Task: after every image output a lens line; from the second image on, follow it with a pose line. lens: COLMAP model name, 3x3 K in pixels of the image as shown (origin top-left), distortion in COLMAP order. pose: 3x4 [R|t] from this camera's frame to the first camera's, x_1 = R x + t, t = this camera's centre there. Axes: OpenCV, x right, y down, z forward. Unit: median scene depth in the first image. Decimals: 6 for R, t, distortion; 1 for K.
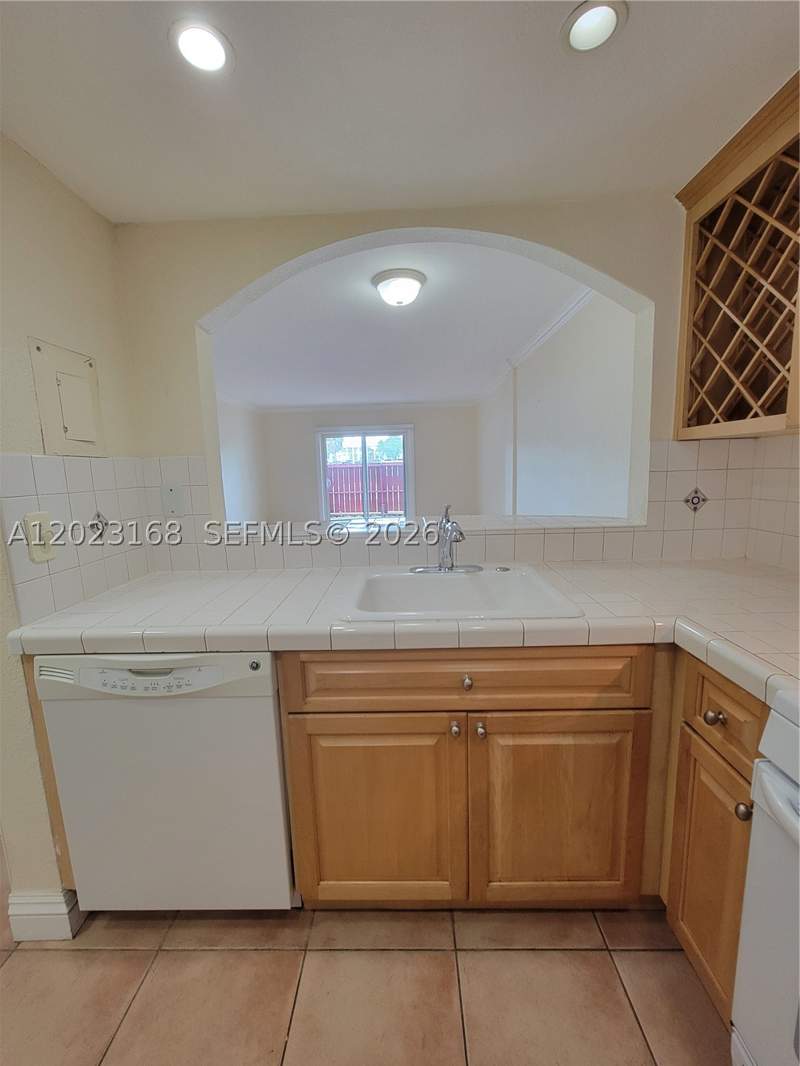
lens RADIAL K [[442.3, 0, 400.0], [0, 442.3, 533.0], [0, 0, 1]] dist [0.001904, 0.000409]
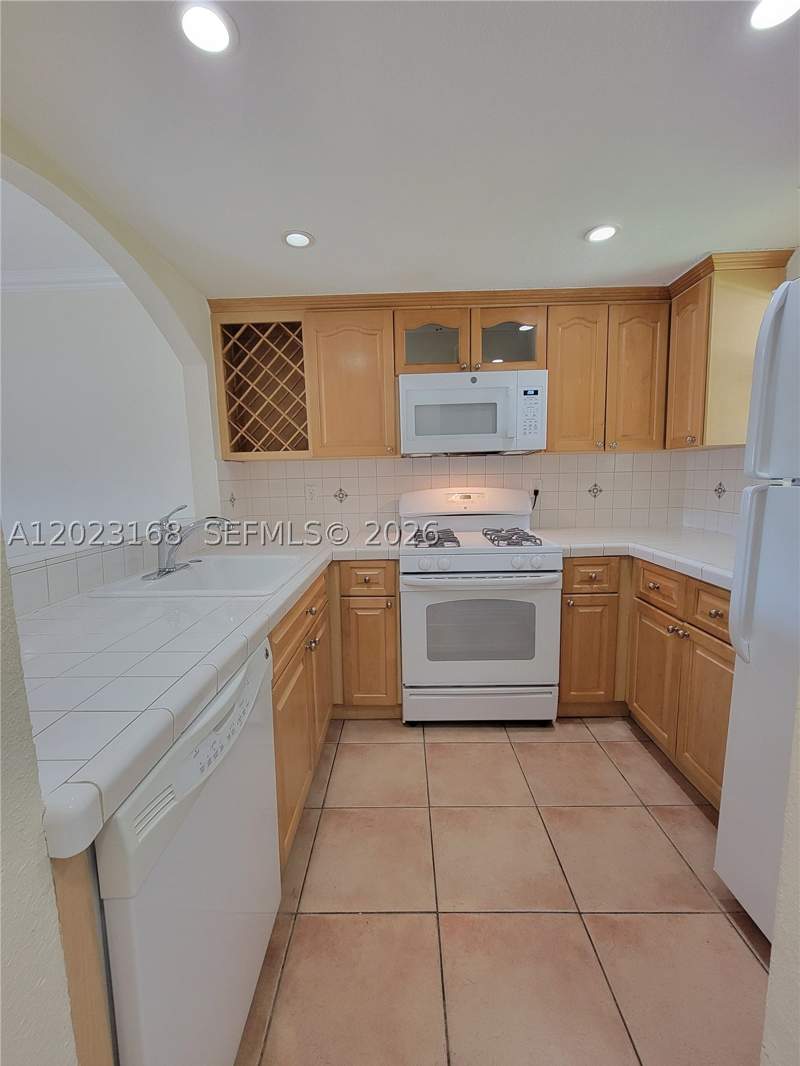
lens RADIAL K [[442.3, 0, 400.0], [0, 442.3, 533.0], [0, 0, 1]] dist [0.001904, 0.000409]
pose [[-0.016469, -0.098138, 0.995037, -1.179045], [0.178558, 0.978885, 0.099501, -0.012983], [-0.983792, 0.179310, 0.001403, 0.588200]]
